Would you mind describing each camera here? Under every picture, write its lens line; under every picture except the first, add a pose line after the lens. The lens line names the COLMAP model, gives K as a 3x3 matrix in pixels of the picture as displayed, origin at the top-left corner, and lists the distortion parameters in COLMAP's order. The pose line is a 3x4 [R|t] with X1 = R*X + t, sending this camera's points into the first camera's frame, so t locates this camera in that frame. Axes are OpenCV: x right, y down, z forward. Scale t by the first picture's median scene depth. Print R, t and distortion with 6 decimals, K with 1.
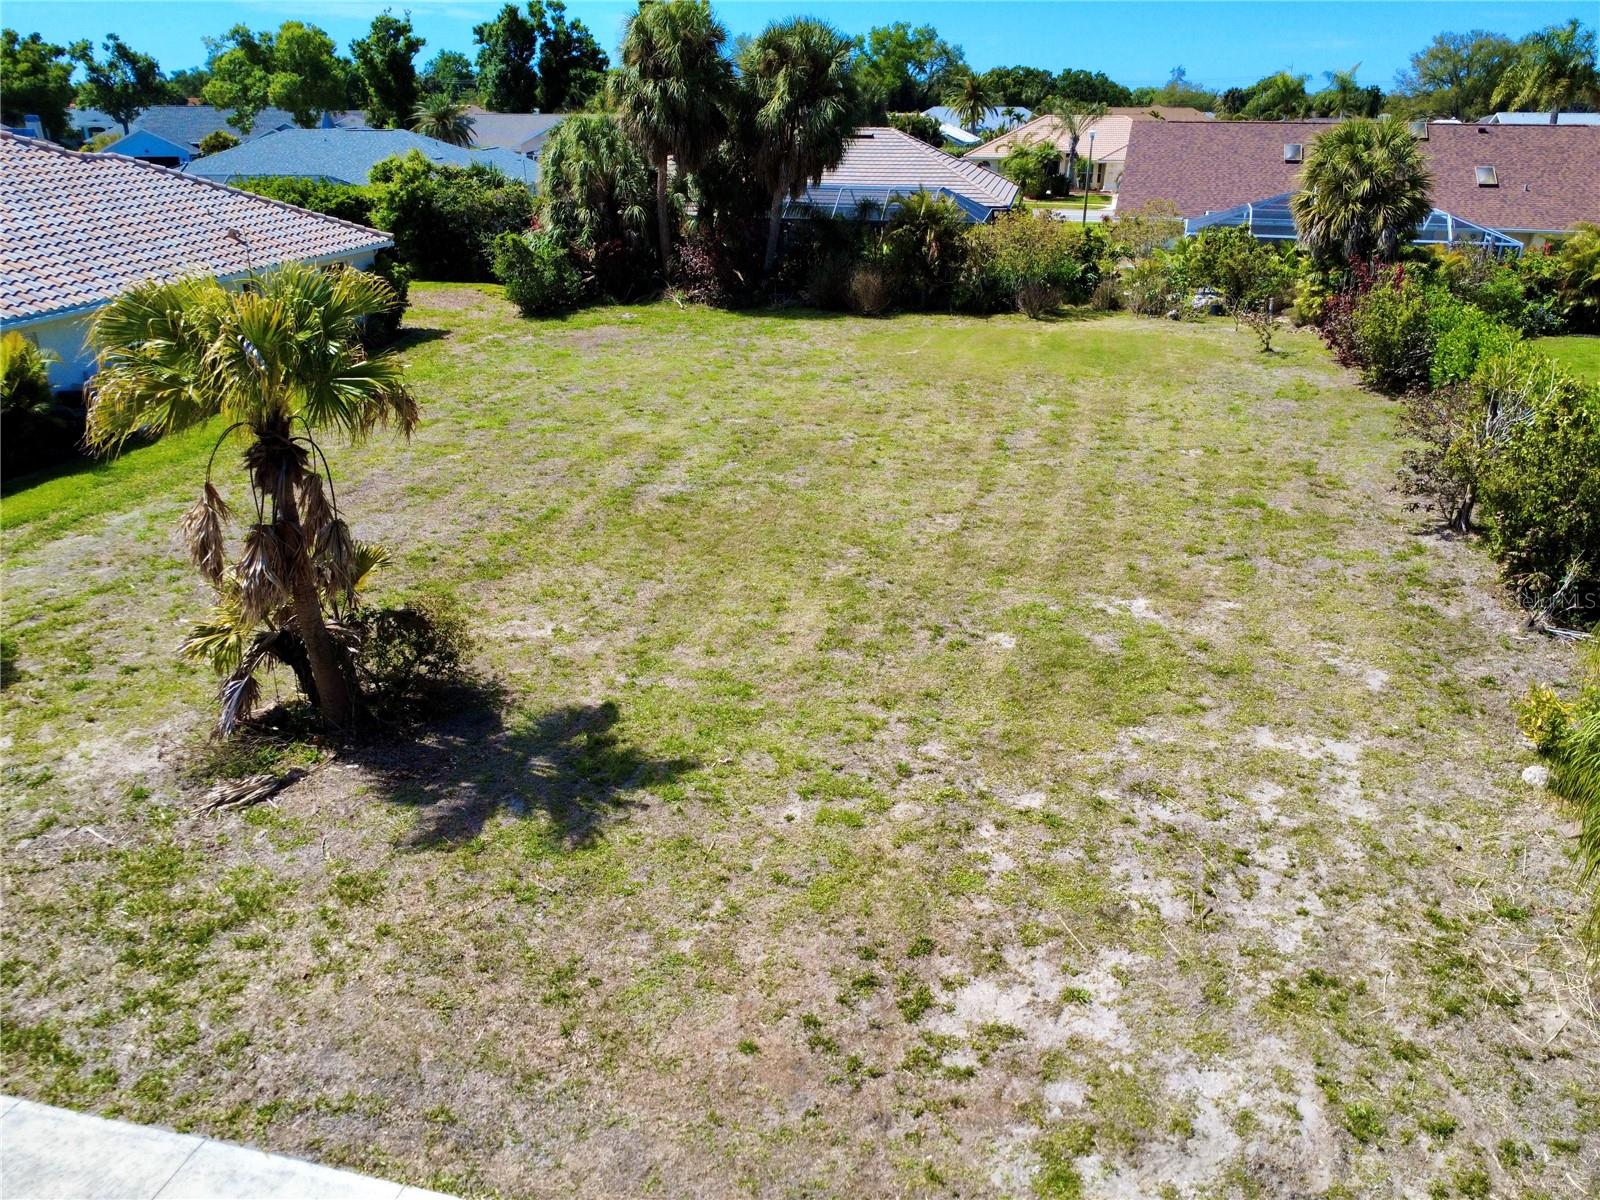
lens RADIAL K [[1197.4, 0, 800.0], [0, 1197.4, 600.0], [0, 0, 1]] dist [0.004921, -0.002748]
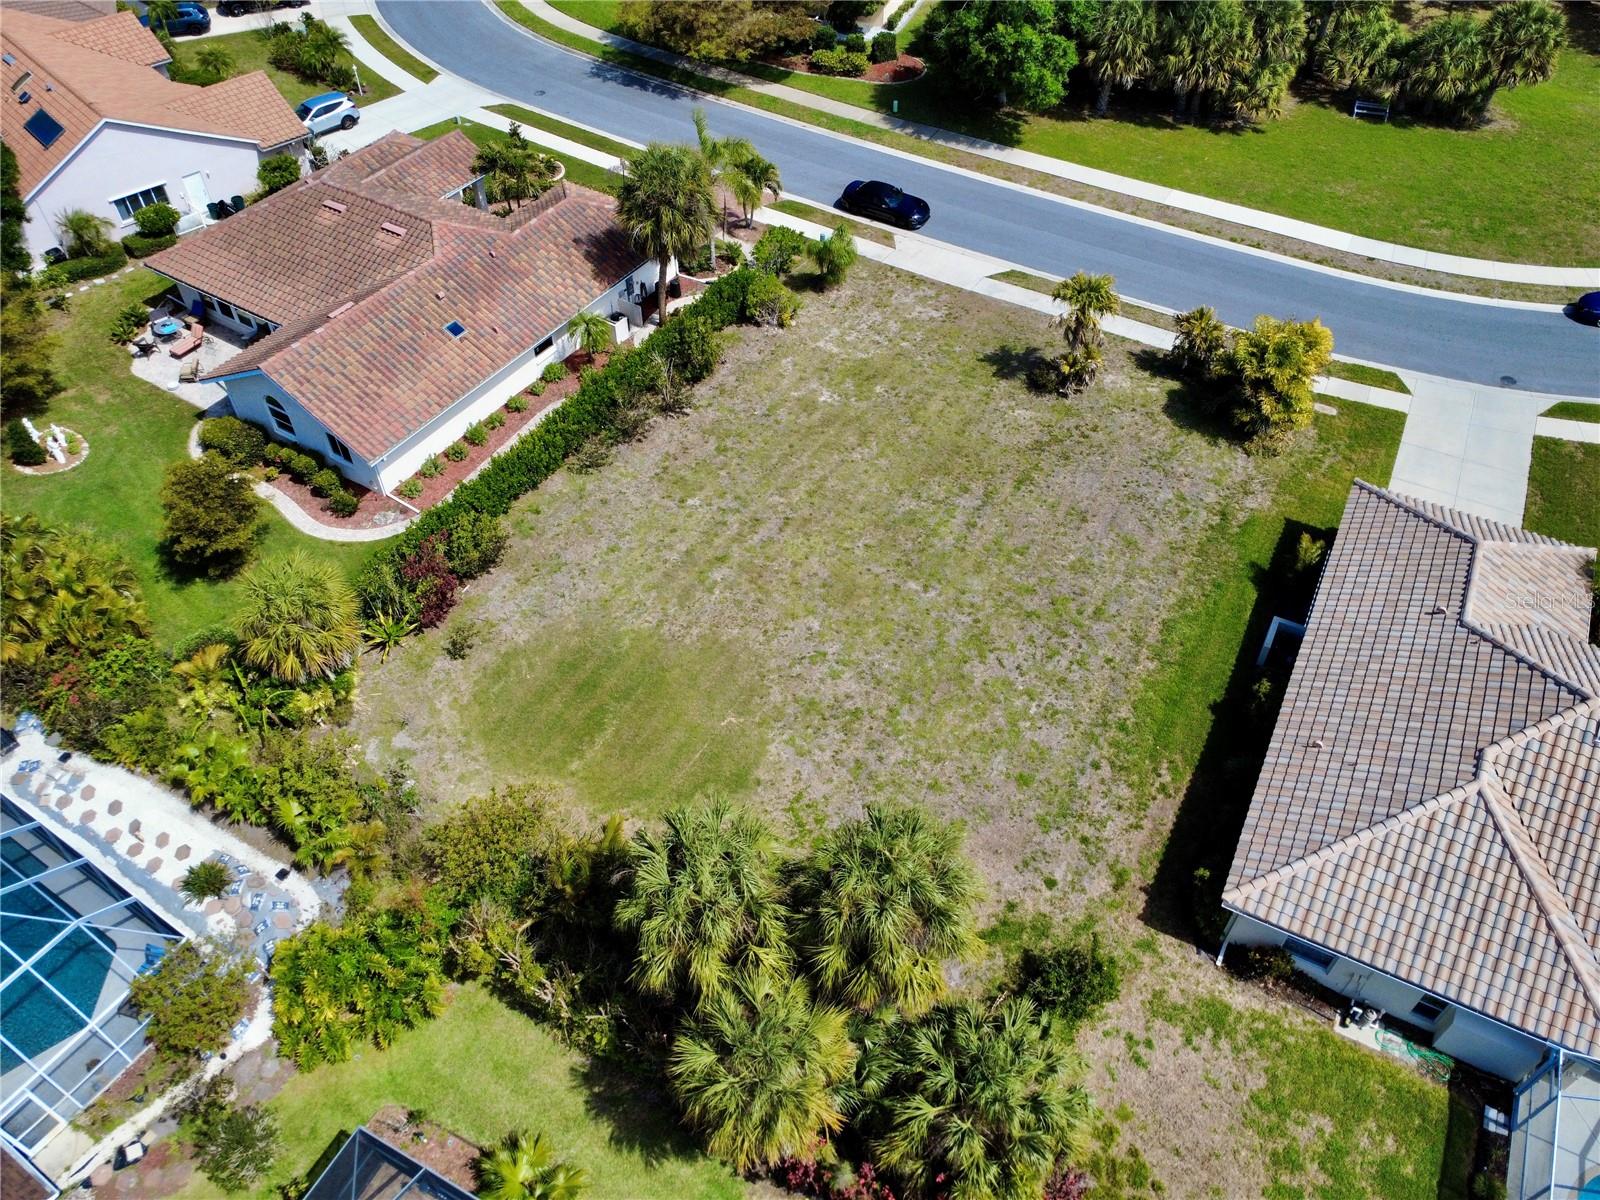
lens RADIAL K [[1197.4, 0, 800.0], [0, 1197.4, 600.0], [0, 0, 1]] dist [0.004921, -0.002748]
pose [[-0.959733, -0.206221, 0.190749, -0.278250], [0.105744, 0.363874, 0.925426, -2.122864], [-0.260251, 0.908333, -0.327415, 1.998836]]
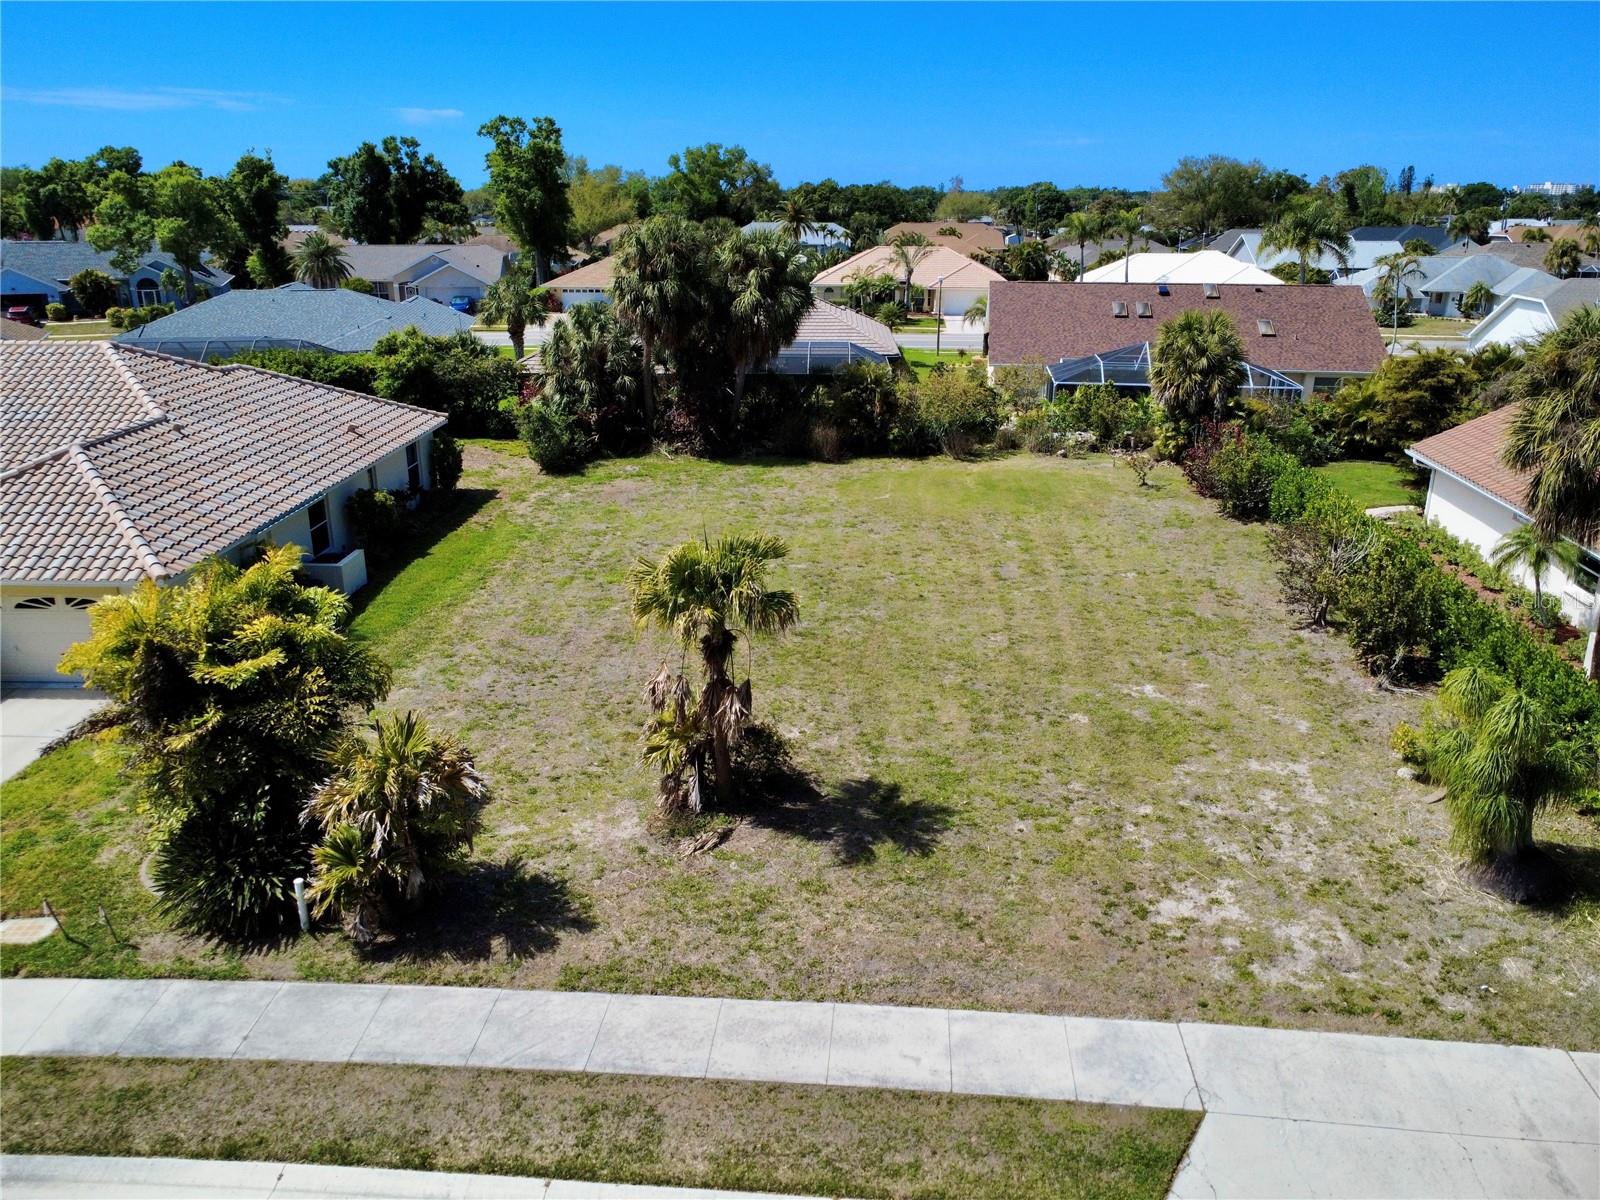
lens RADIAL K [[1197.4, 0, 800.0], [0, 1197.4, 600.0], [0, 0, 1]] dist [0.004921, -0.002748]
pose [[0.985481, -0.055233, 0.160552, -0.332196], [0.065857, 0.995925, -0.061617, -0.036772], [-0.156495, 0.071296, 0.985102, -0.389187]]
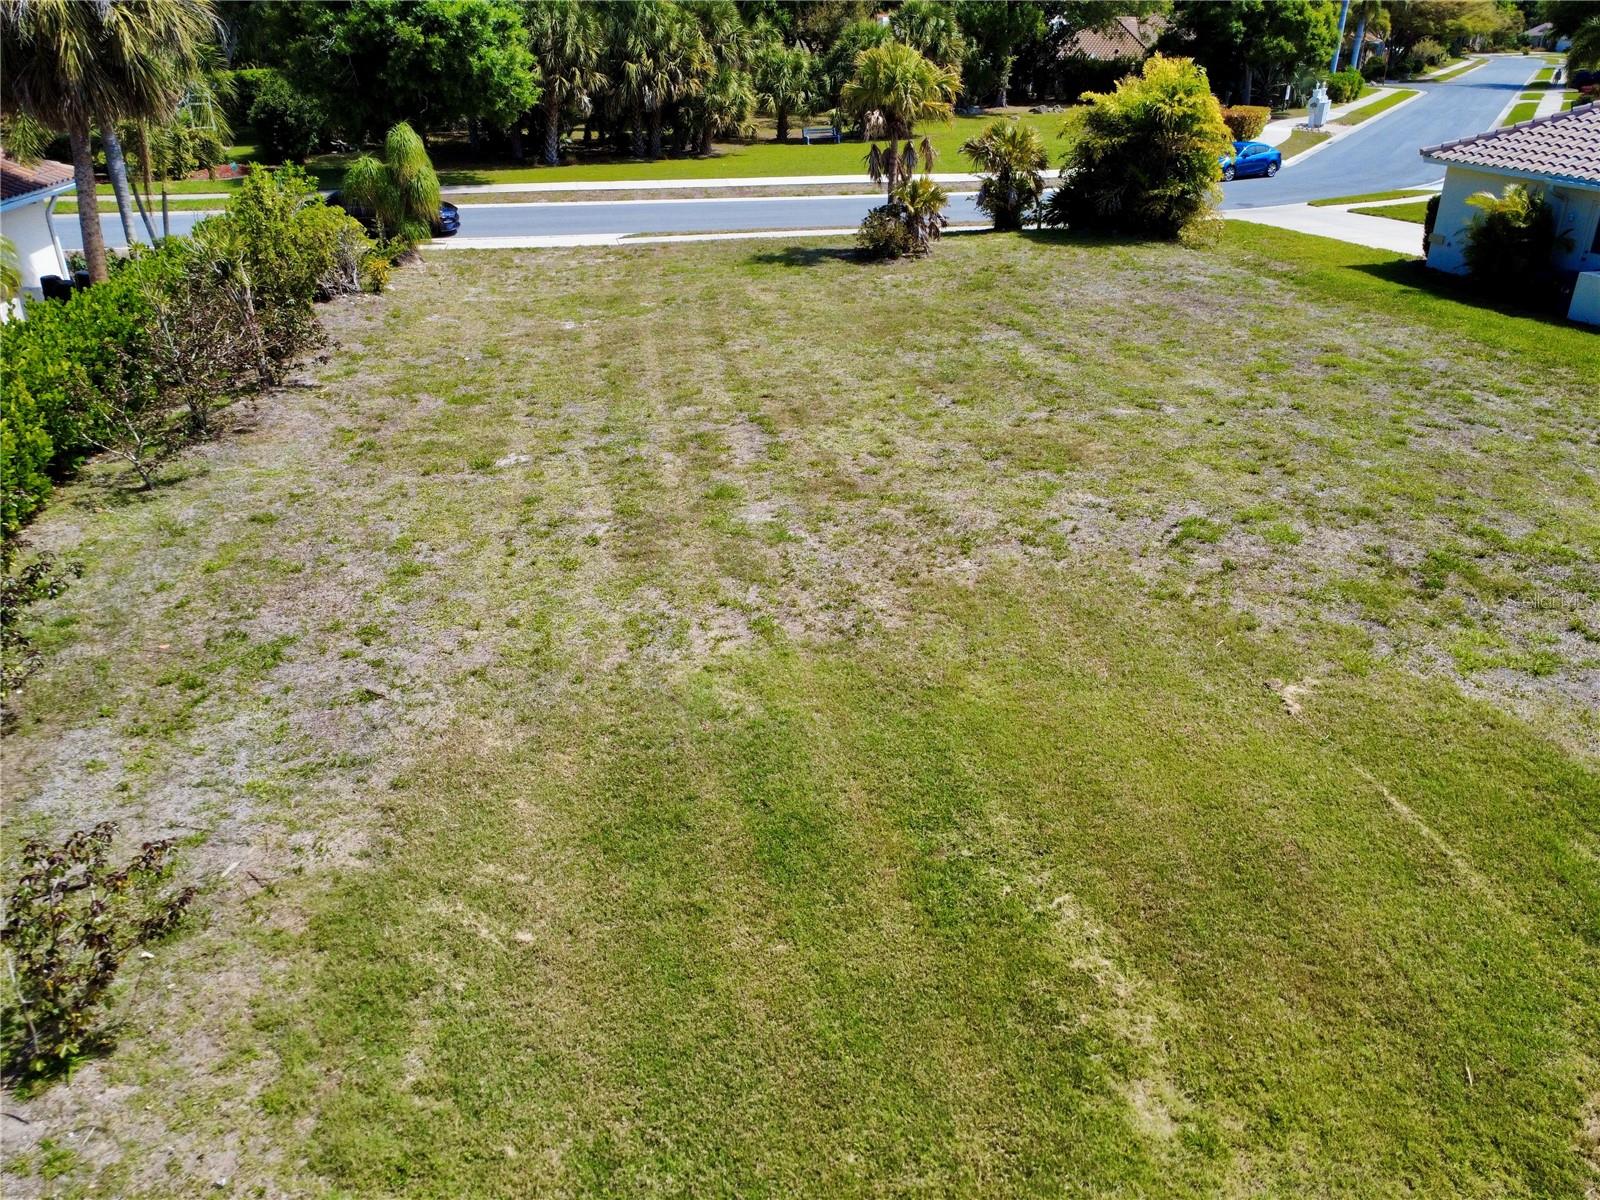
lens RADIAL K [[1197.4, 0, 800.0], [0, 1197.4, 600.0], [0, 0, 1]] dist [0.004921, -0.002748]
pose [[-0.900451, 0.185976, -0.393193, 0.538248], [-0.170610, 0.680517, 0.712593, -0.692130], [0.400100, 0.708738, -0.581043, 1.772695]]
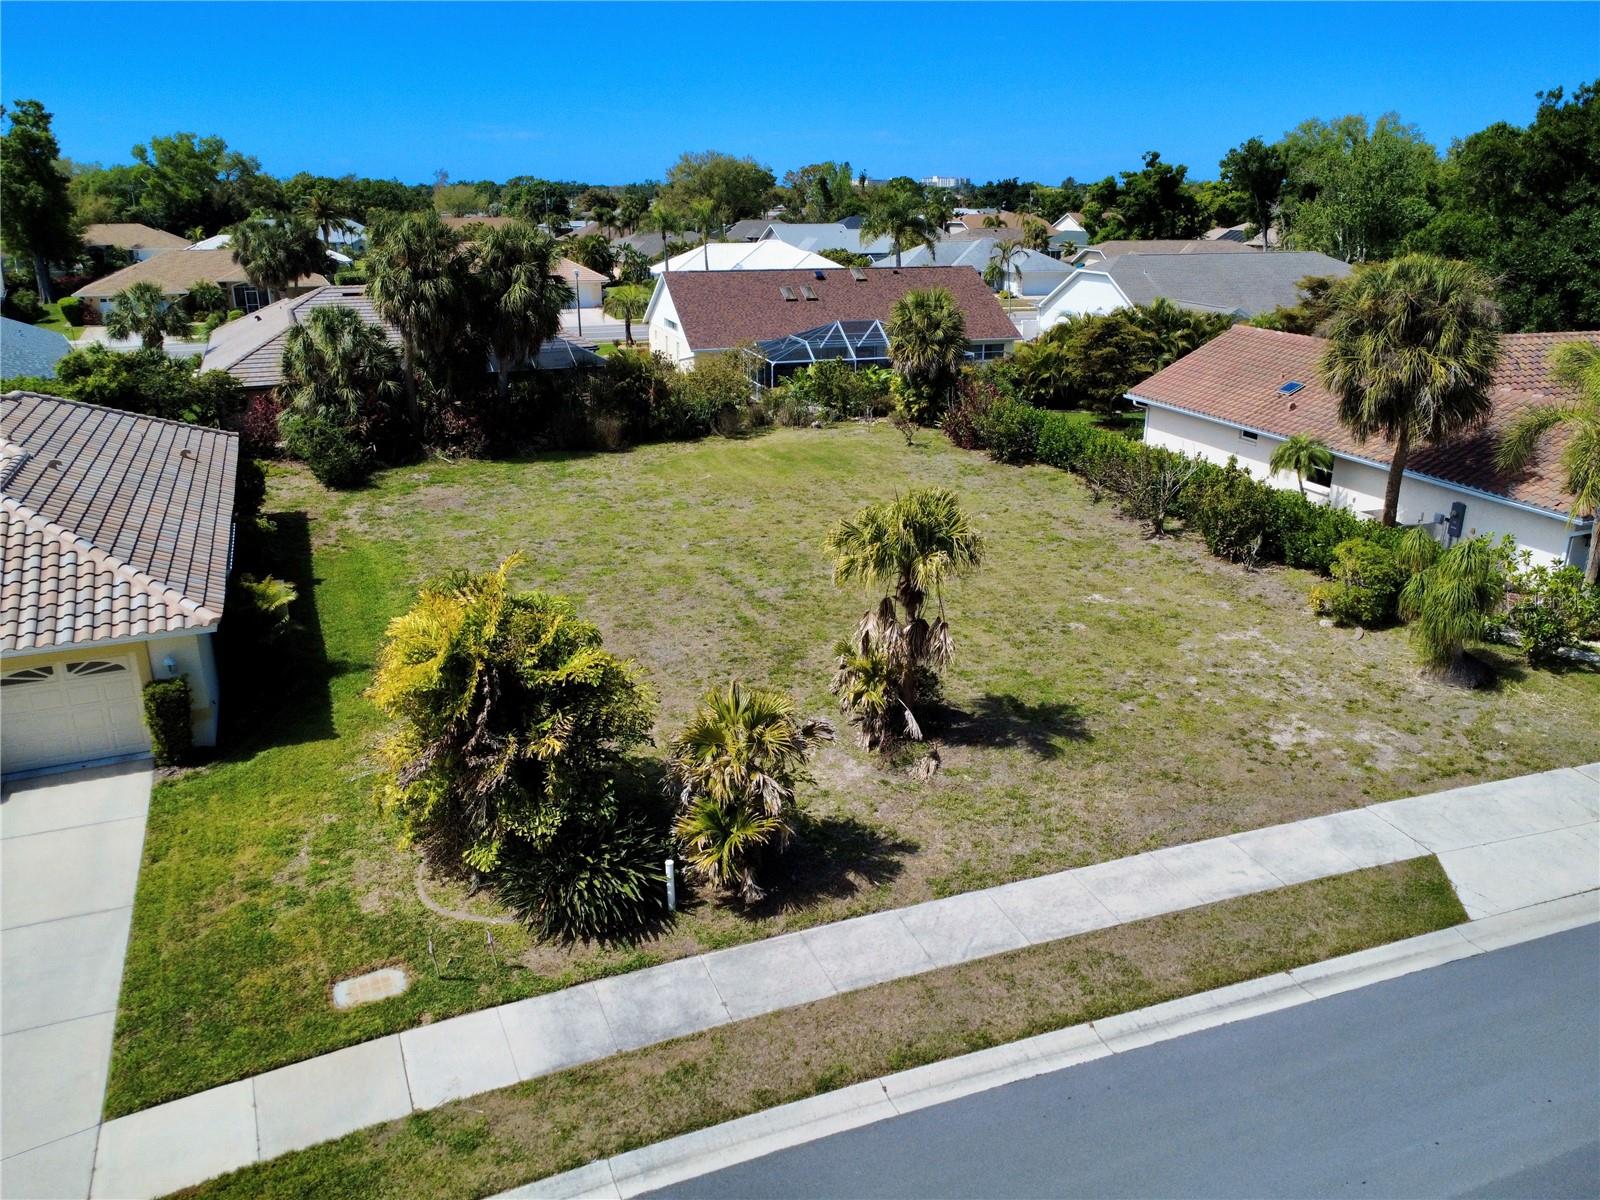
lens RADIAL K [[1197.4, 0, 800.0], [0, 1197.4, 600.0], [0, 0, 1]] dist [0.004921, -0.002748]
pose [[0.825421, -0.187584, 0.532440, -0.898487], [0.220576, 0.975368, 0.001681, -0.079605], [-0.519640, 0.116056, 0.846466, -0.288645]]
